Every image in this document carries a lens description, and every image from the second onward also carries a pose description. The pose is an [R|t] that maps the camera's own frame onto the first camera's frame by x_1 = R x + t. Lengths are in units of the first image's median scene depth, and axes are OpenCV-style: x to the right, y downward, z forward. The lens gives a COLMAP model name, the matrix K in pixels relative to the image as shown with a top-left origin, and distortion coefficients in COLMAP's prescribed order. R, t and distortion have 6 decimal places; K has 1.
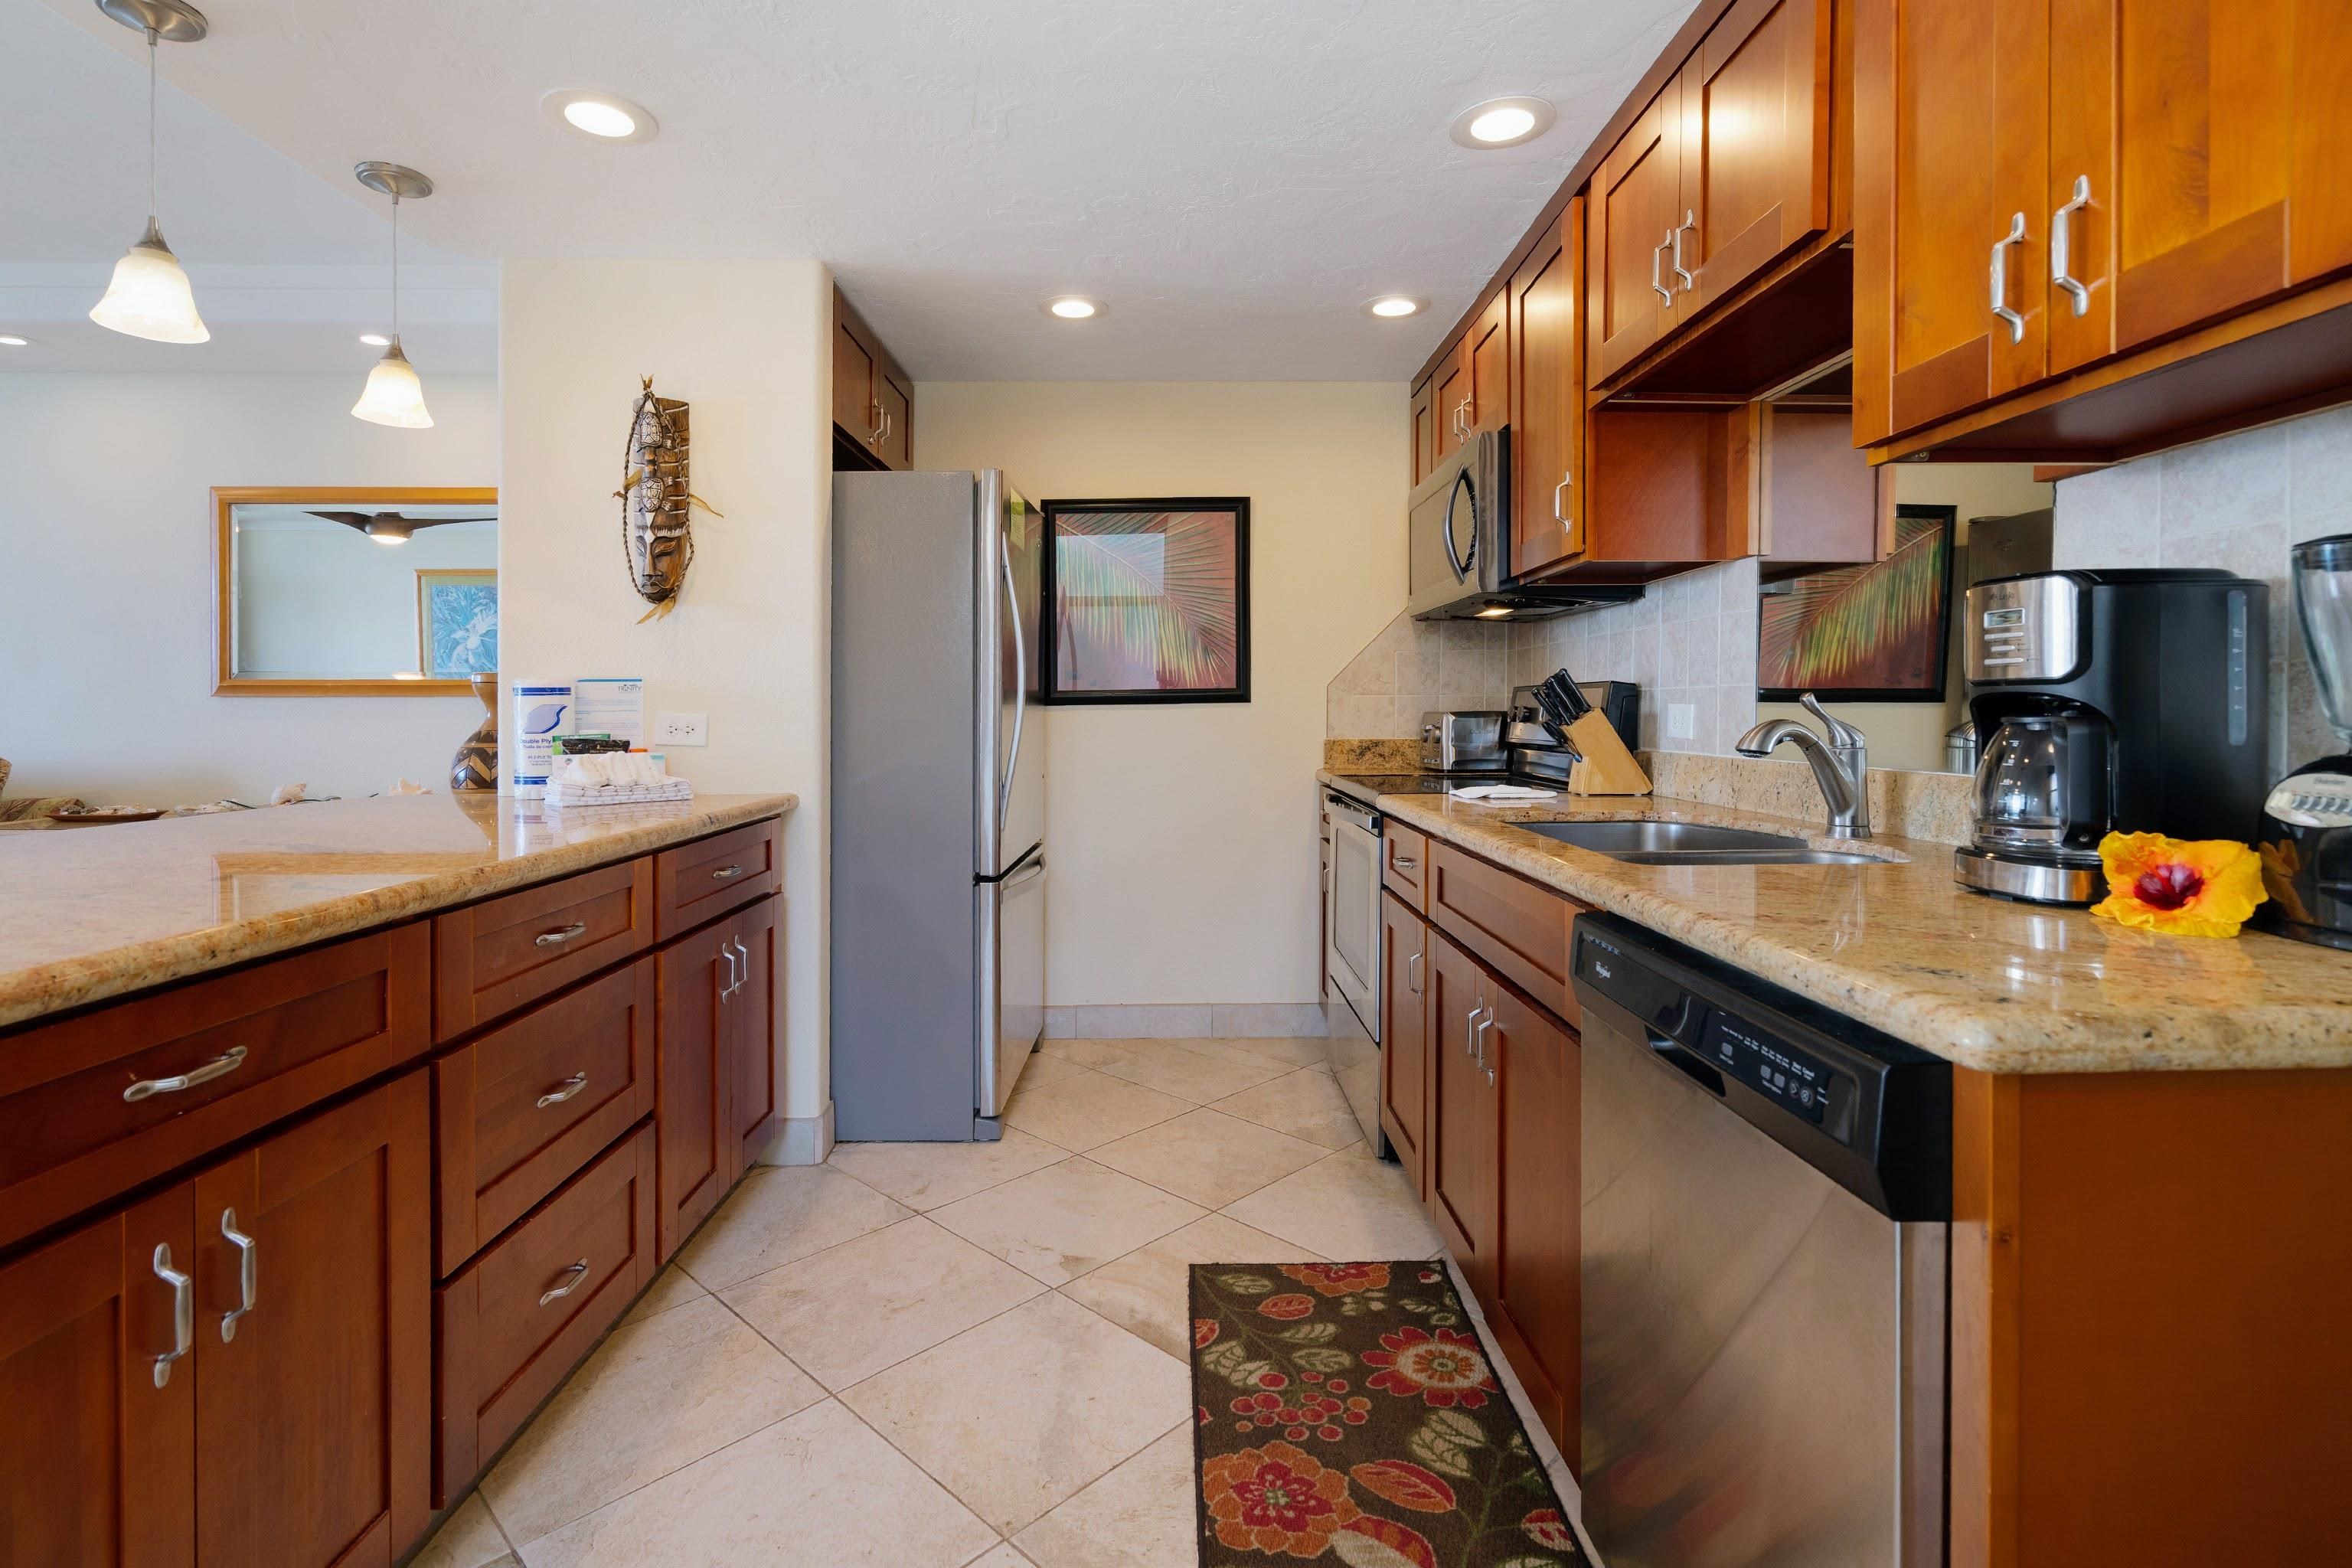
lens RADIAL K [[1077.1, 0, 1148.9], [0, 1077.1, 716.3], [0, 0, 1]] dist [-0.009521, 0.000757]
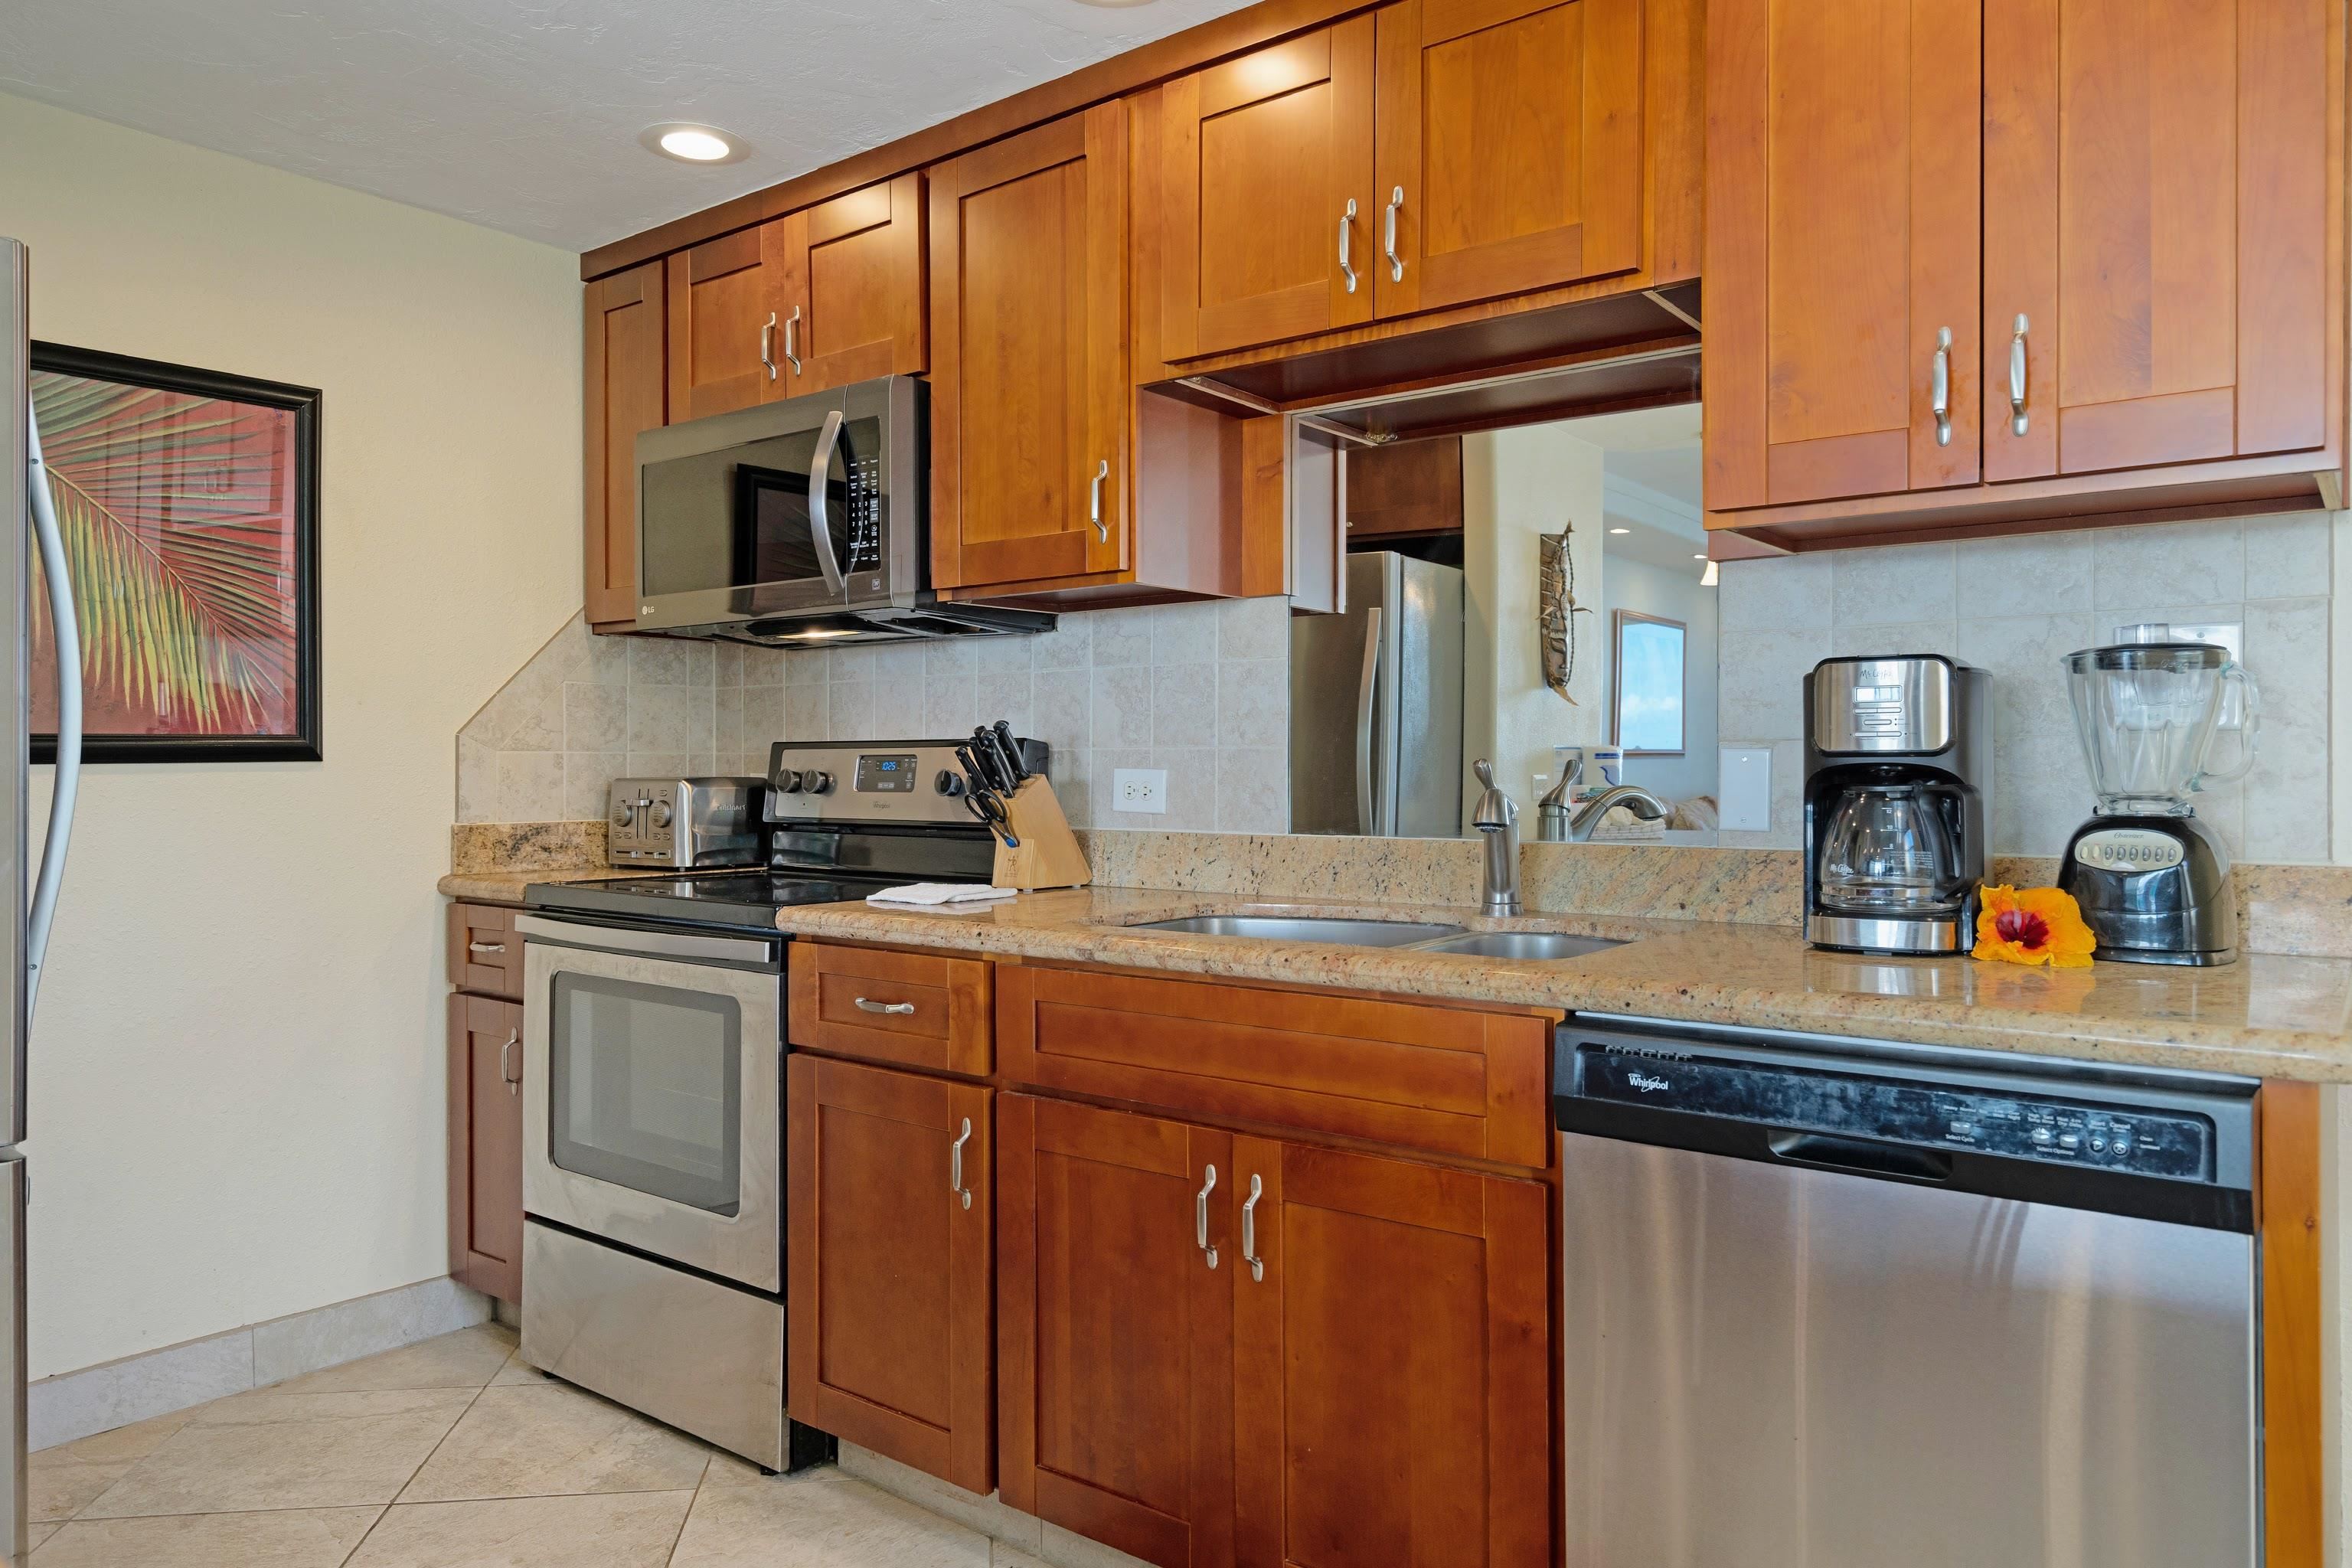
lens RADIAL K [[1560.2, 0, 1175.5], [0, 1560.2, 782.4], [0, 0, 1]] dist [-0.004839, 0.002467]
pose [[0.641512, -0.002736, 0.767108, -0.346852], [0.003059, 0.999995, 0.001009, -0.002610], [-0.767107, 0.001700, 0.641517, 0.218643]]
